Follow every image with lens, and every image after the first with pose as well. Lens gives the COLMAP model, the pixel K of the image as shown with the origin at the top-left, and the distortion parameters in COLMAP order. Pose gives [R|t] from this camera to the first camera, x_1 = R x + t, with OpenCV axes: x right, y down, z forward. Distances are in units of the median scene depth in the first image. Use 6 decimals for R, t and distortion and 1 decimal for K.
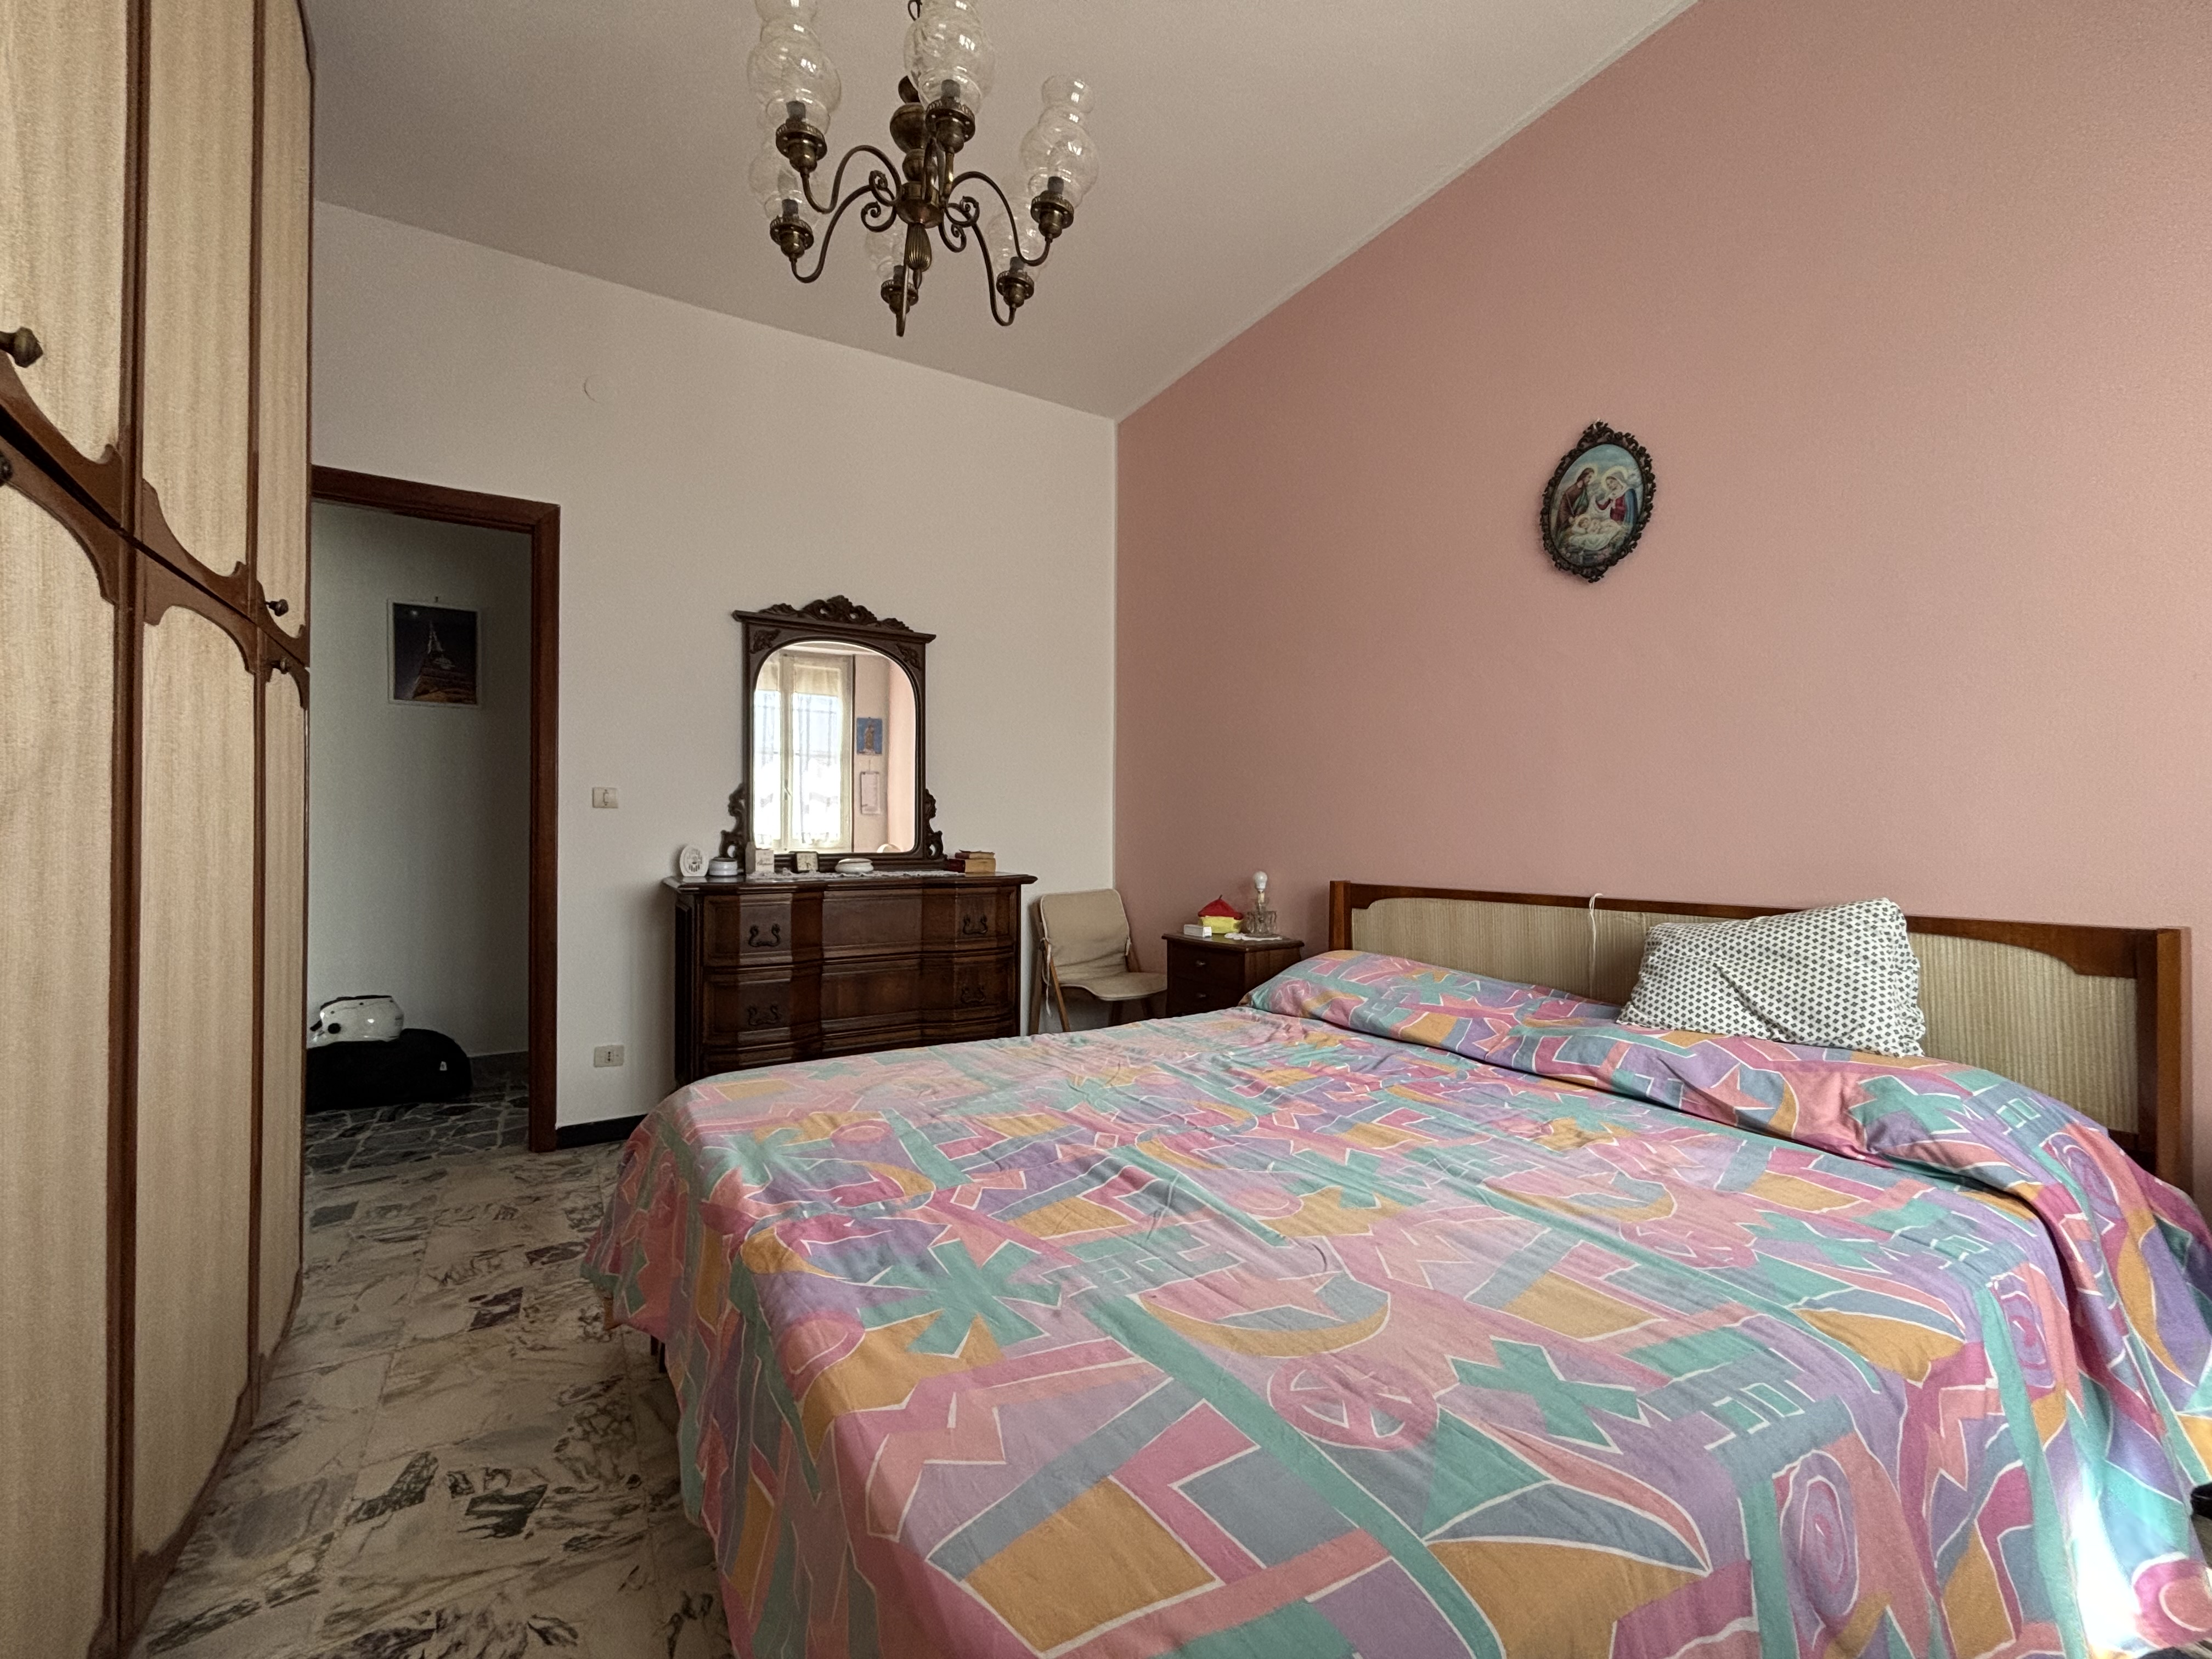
lens RADIAL K [[890.5, 0, 1101.9], [0, 890.5, 832.8], [0, 0, 1]] dist [0.001691, -0.000347]
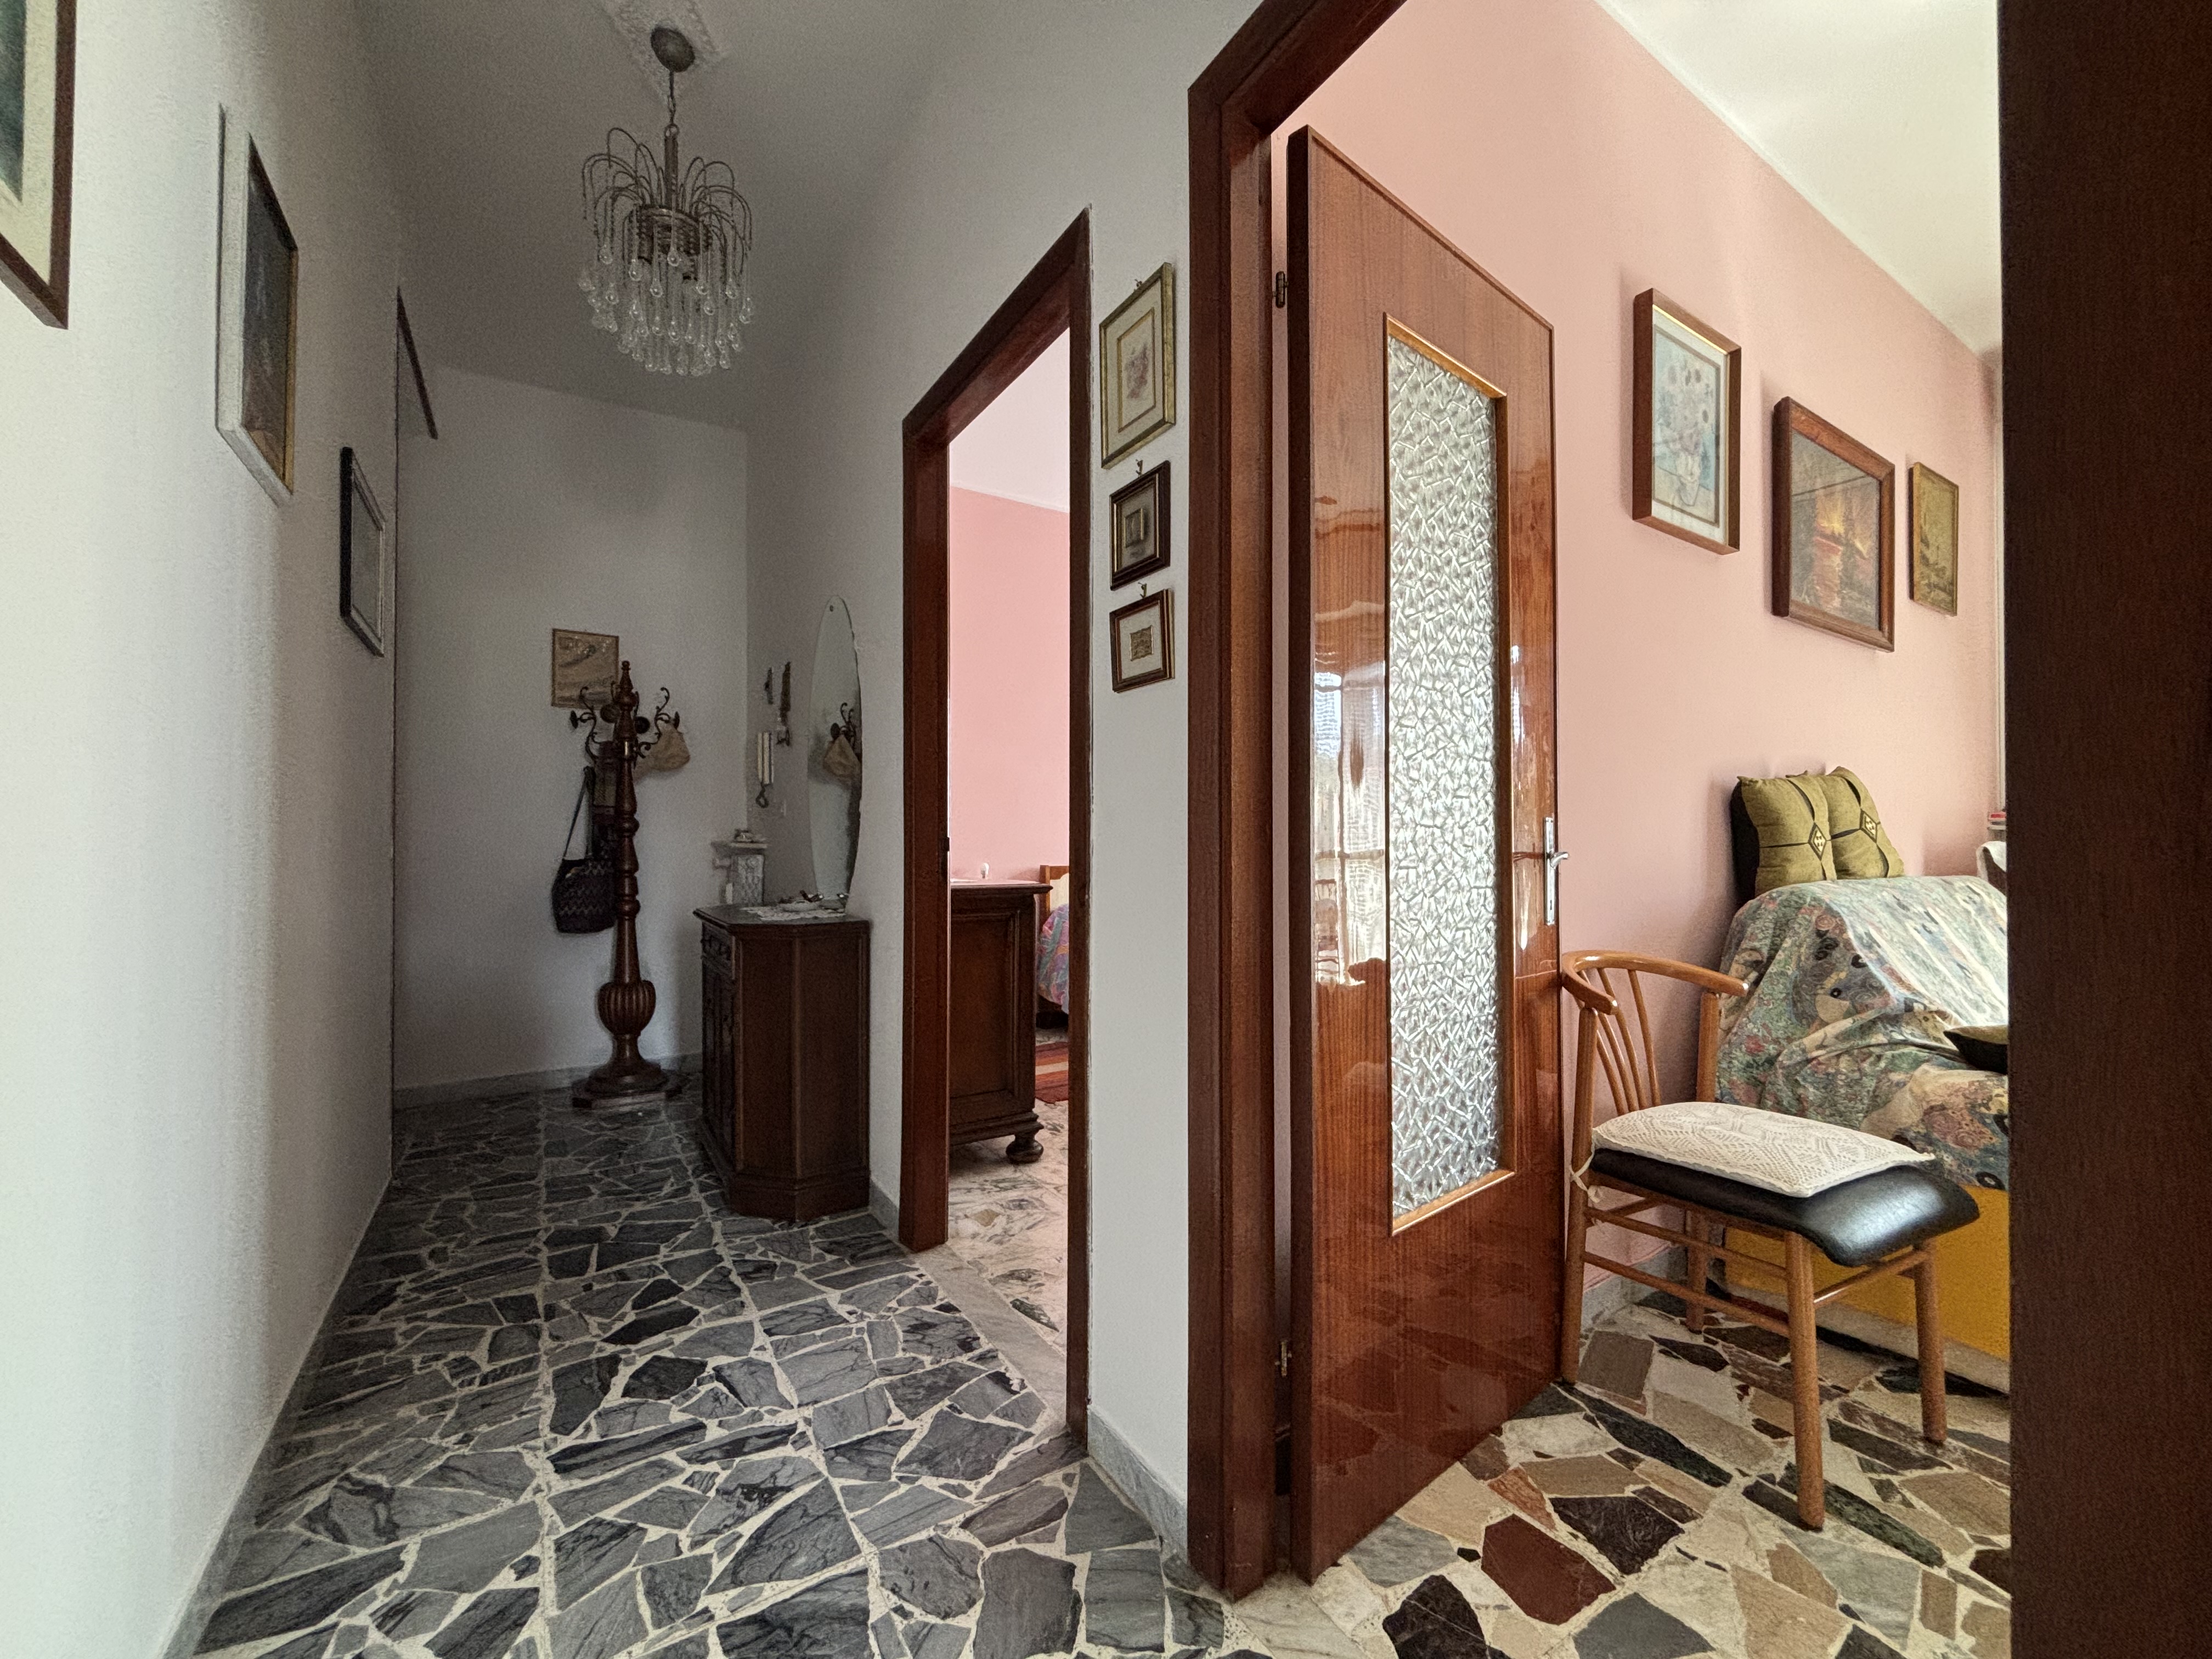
lens RADIAL K [[890.5, 0, 1101.9], [0, 890.5, 832.8], [0, 0, 1]] dist [0.001691, -0.000347]
pose [[-0.018614, 0.011540, 0.999760, -1.431668], [-0.008825, 0.999893, -0.011706, 0.006570], [-0.999788, -0.009041, -0.018510, 0.882841]]
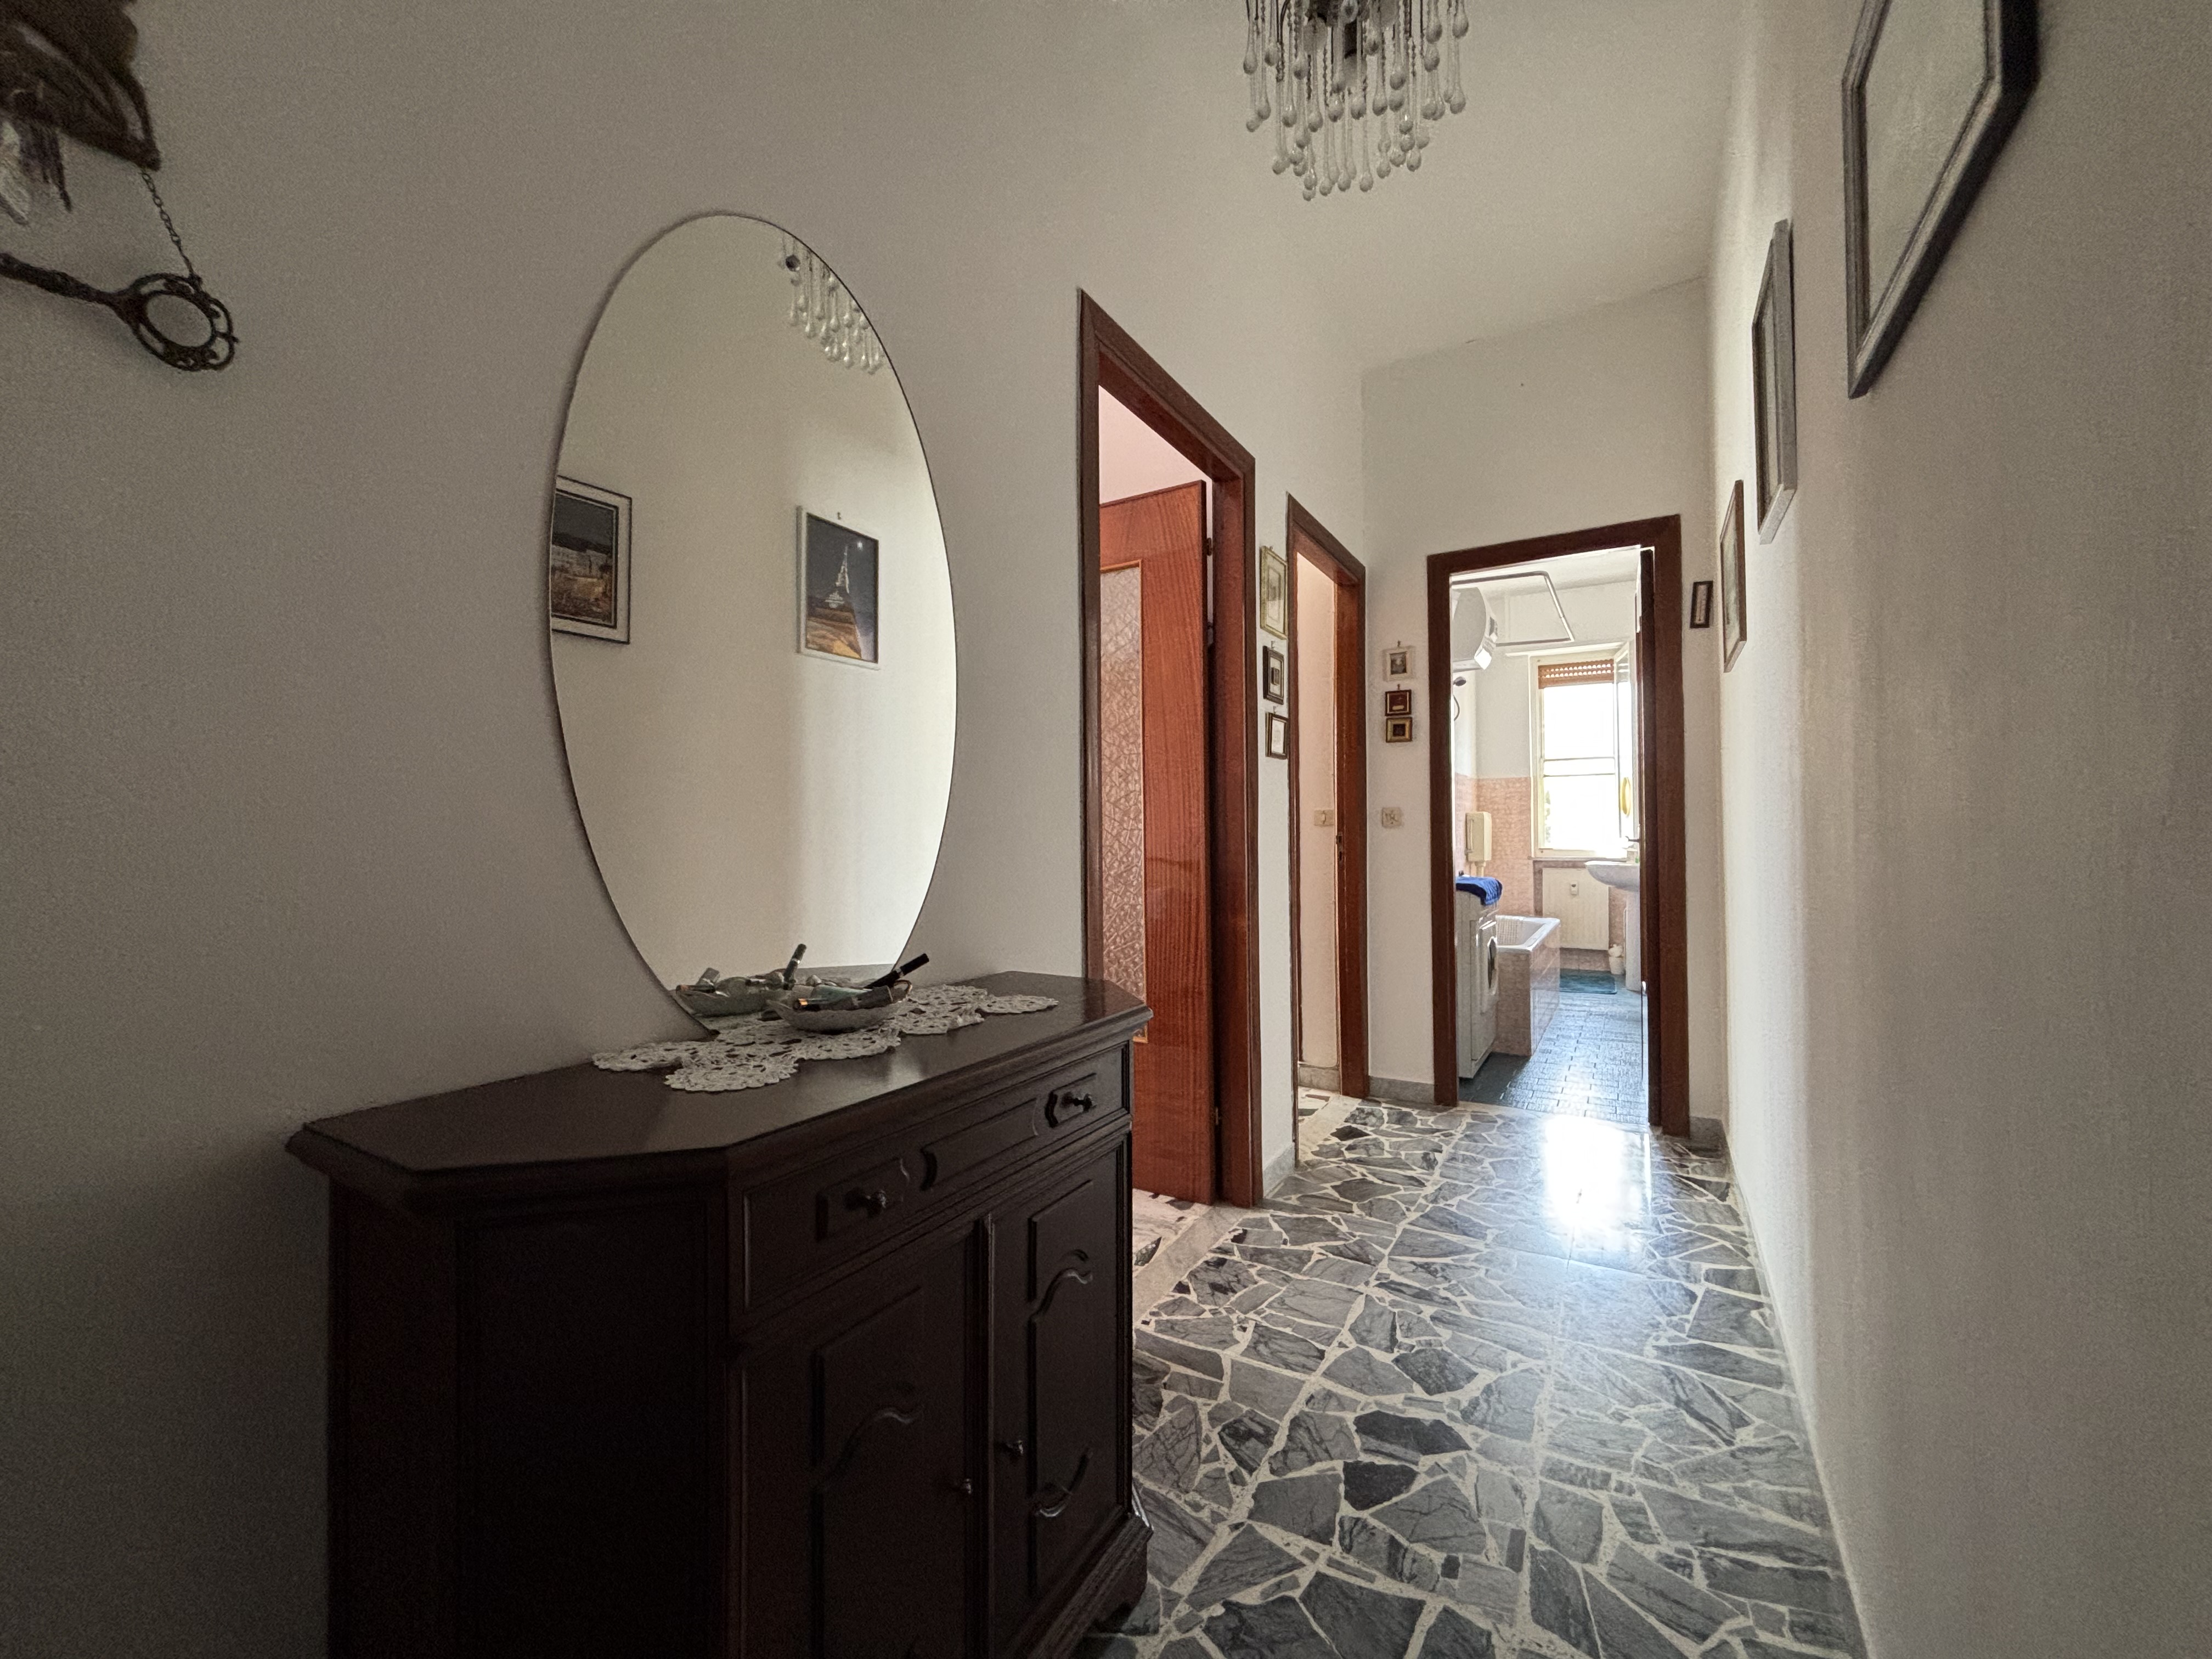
lens RADIAL K [[890.5, 0, 1101.9], [0, 890.5, 832.8], [0, 0, 1]] dist [0.001691, -0.000347]
pose [[-0.883095, -0.002996, -0.469184, -0.364253], [0.007052, 0.999782, -0.019657, 0.015010], [0.469141, -0.020667, -0.882882, 1.580903]]
